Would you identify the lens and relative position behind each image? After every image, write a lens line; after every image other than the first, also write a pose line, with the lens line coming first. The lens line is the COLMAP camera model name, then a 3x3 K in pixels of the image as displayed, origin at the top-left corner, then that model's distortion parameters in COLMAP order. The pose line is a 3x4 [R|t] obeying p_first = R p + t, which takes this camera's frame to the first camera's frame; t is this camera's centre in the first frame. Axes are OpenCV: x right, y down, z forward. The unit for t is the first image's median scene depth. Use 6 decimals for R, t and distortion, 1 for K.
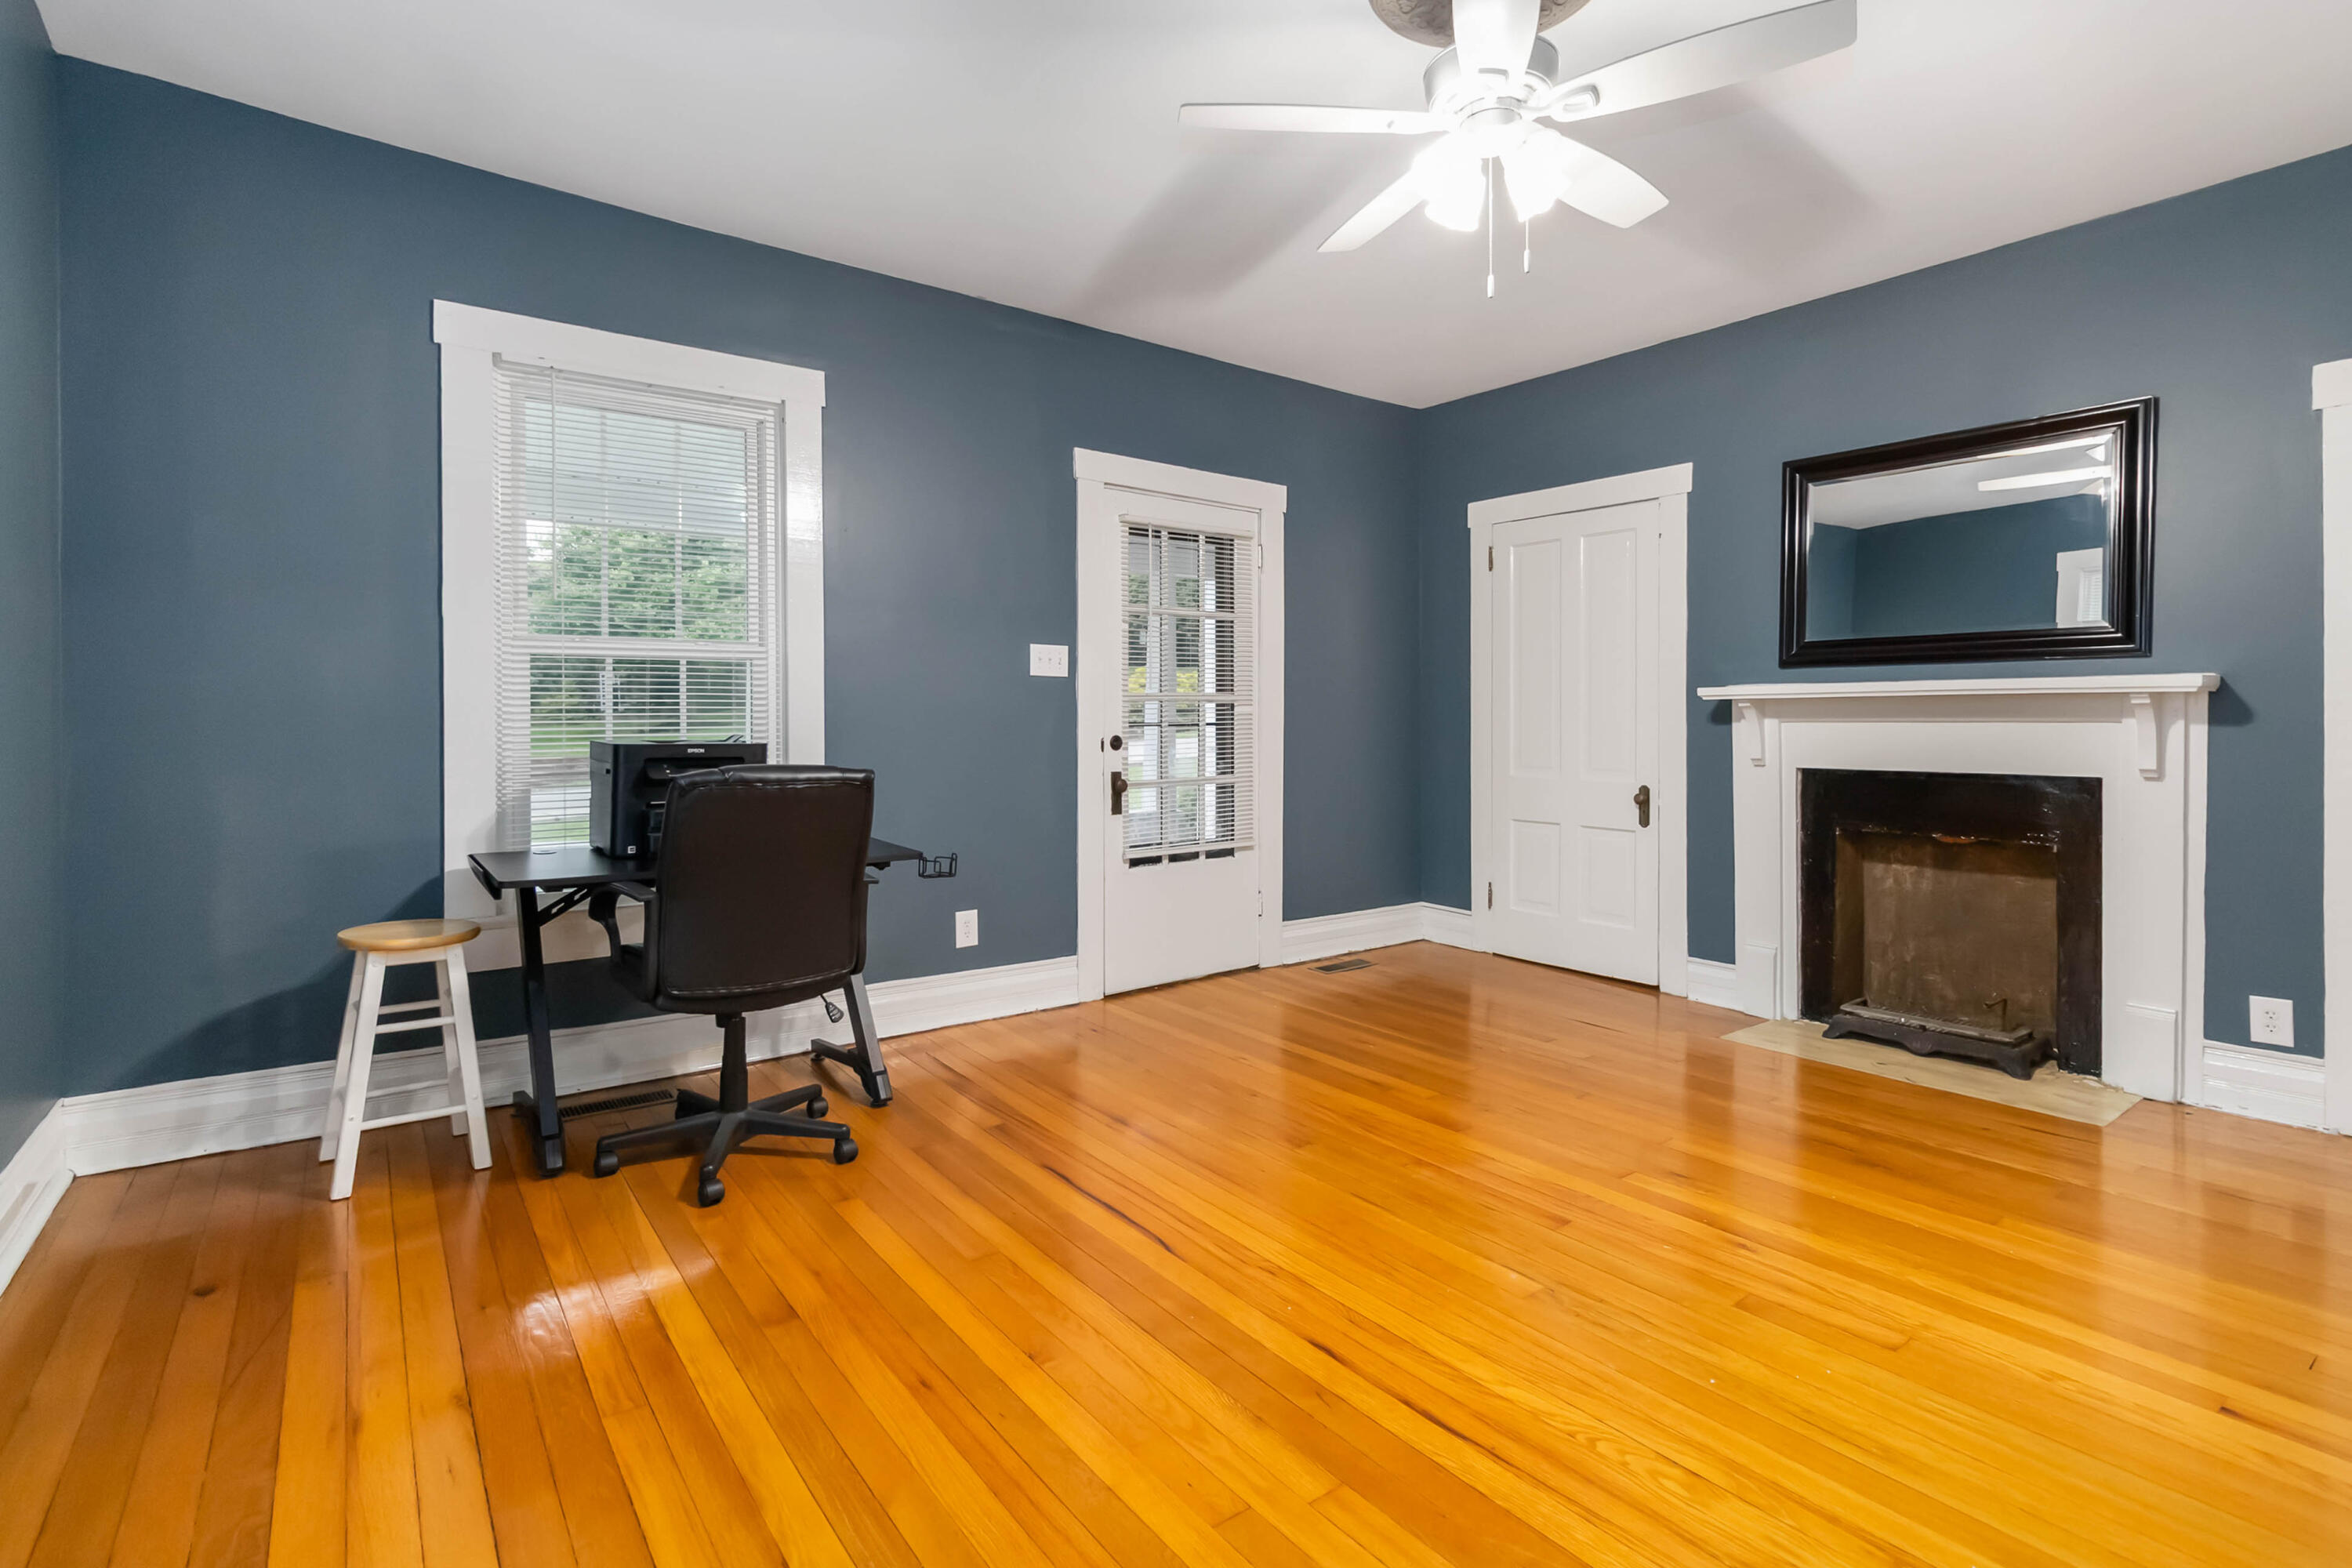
lens RADIAL K [[1105.9, 0, 1147.0], [0, 1105.9, 732.7], [0, 0, 1]] dist [0.003941, -0.000923]
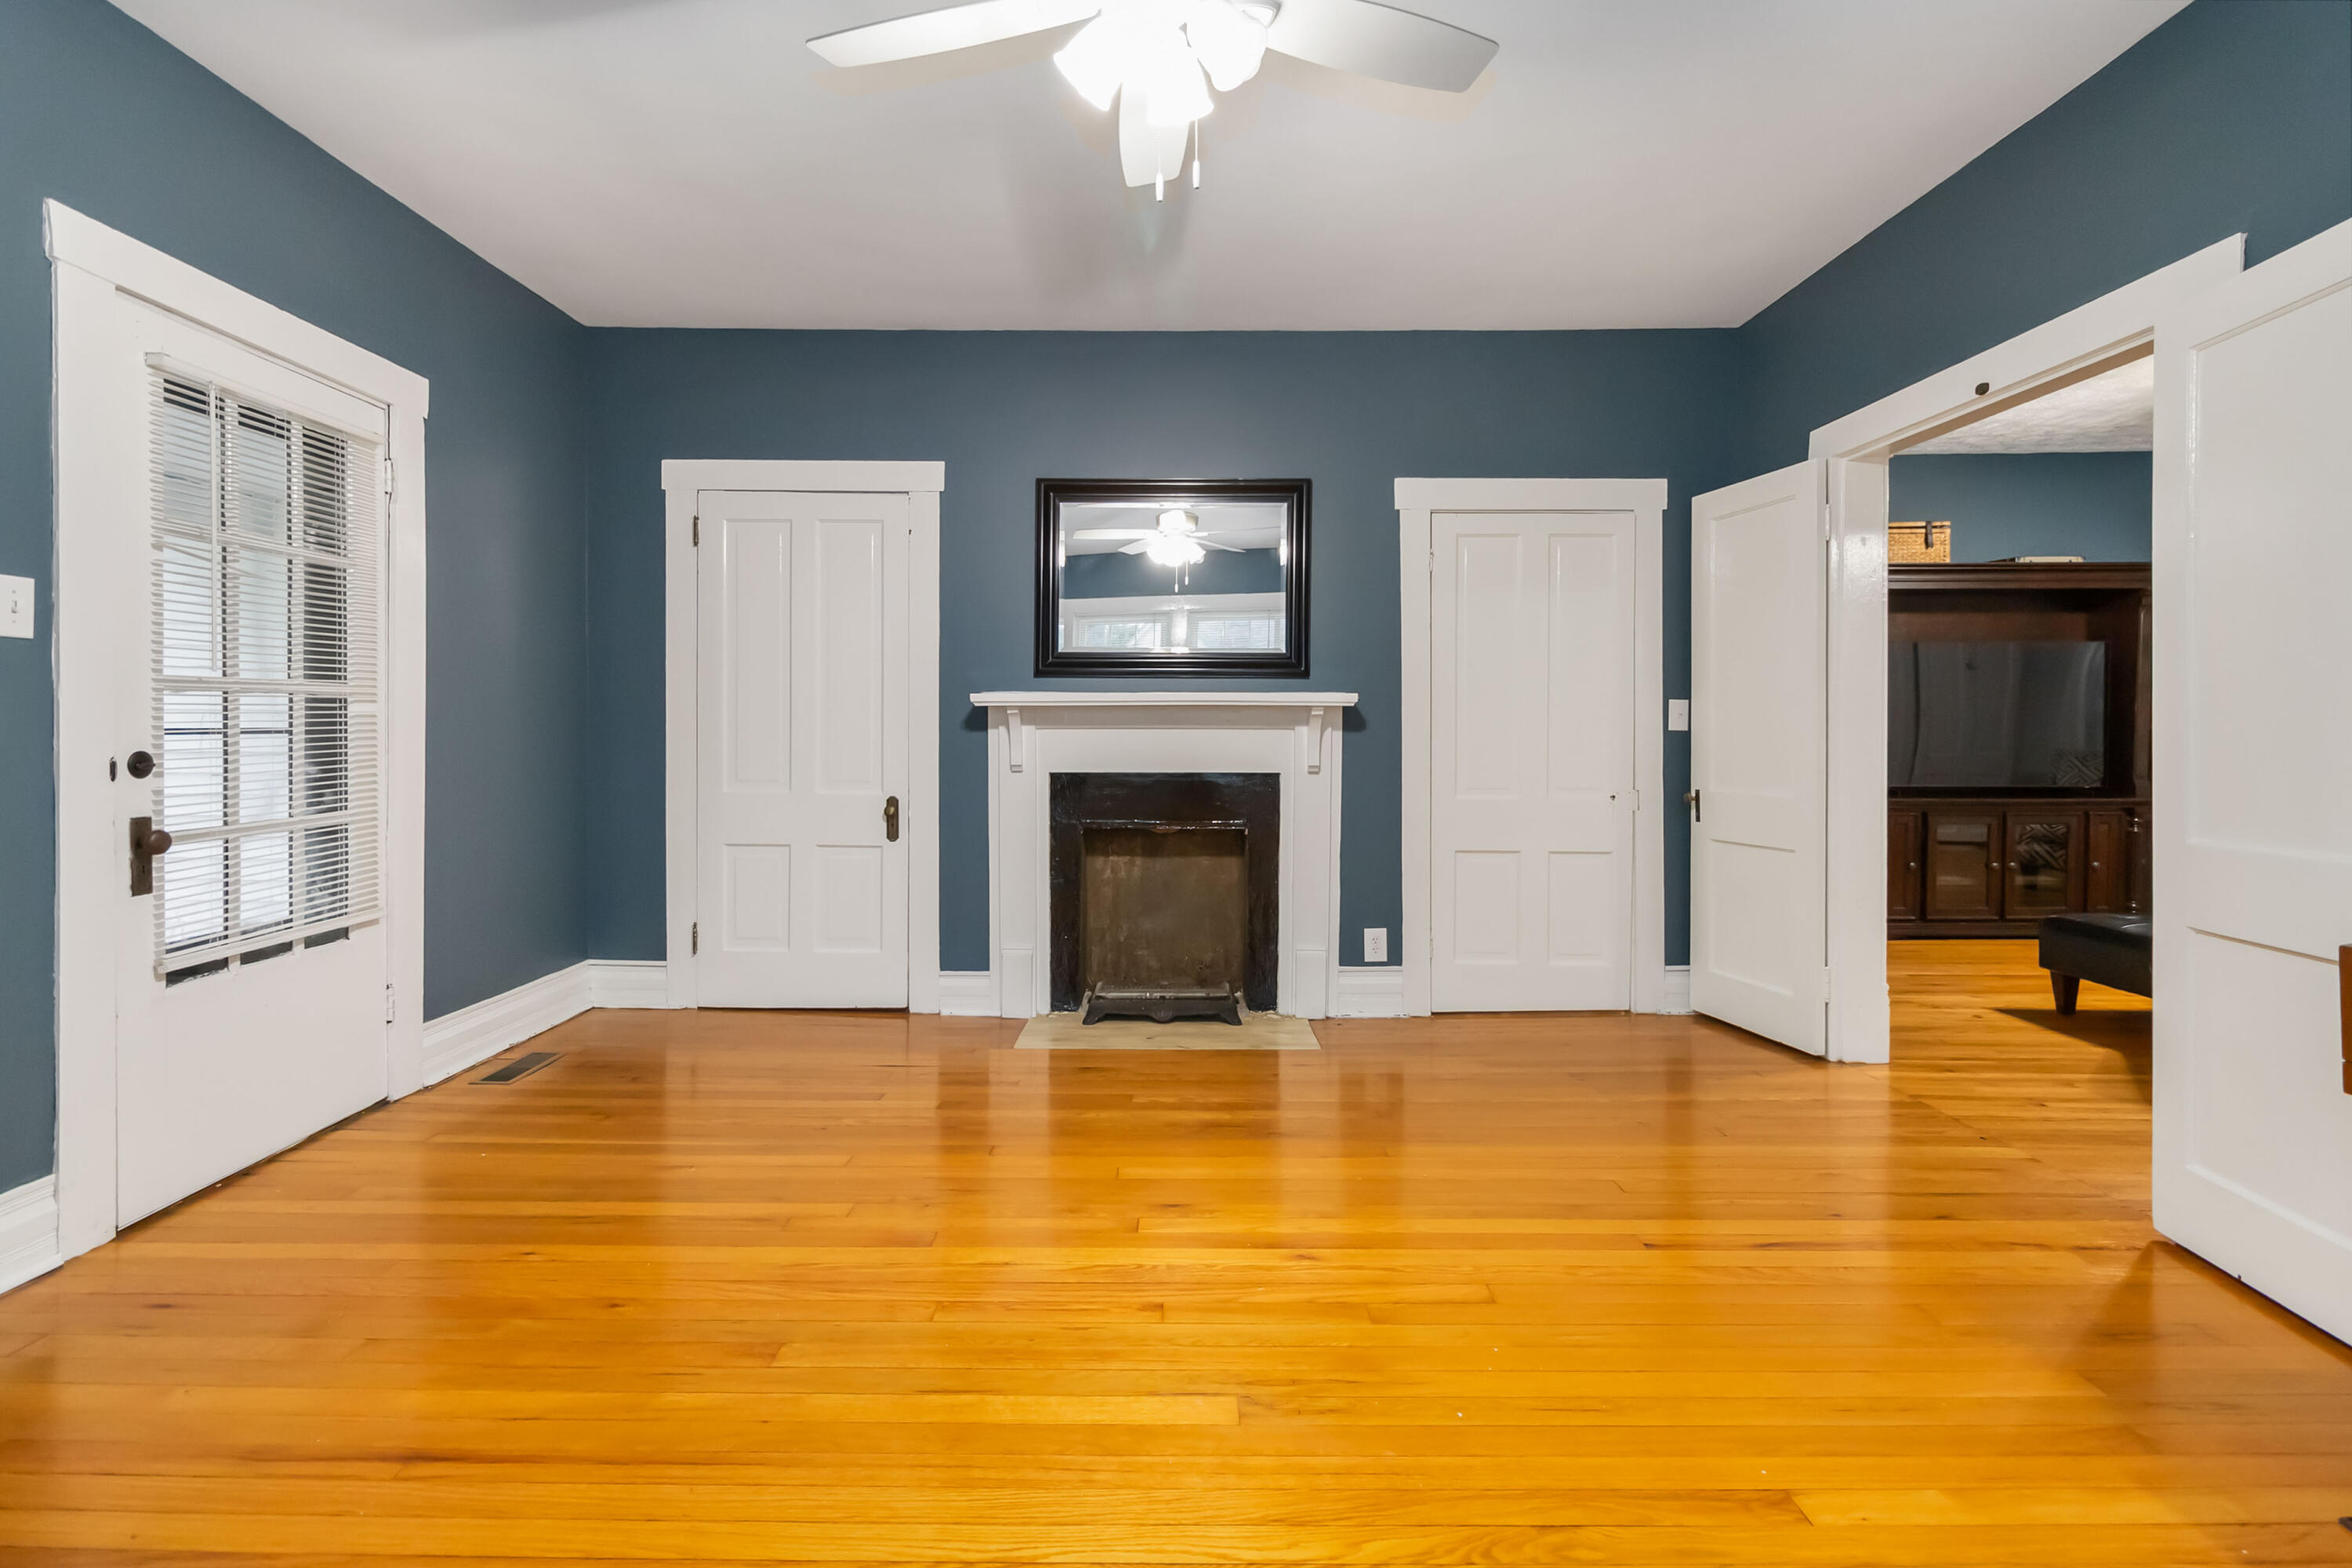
lens RADIAL K [[1105.9, 0, 1147.0], [0, 1105.9, 732.7], [0, 0, 1]] dist [0.003941, -0.000923]
pose [[0.592393, -0.001010, 0.805648, -0.185132], [0.007086, 0.999967, -0.003957, -0.001103], [-0.805618, 0.008054, 0.592381, 0.283041]]
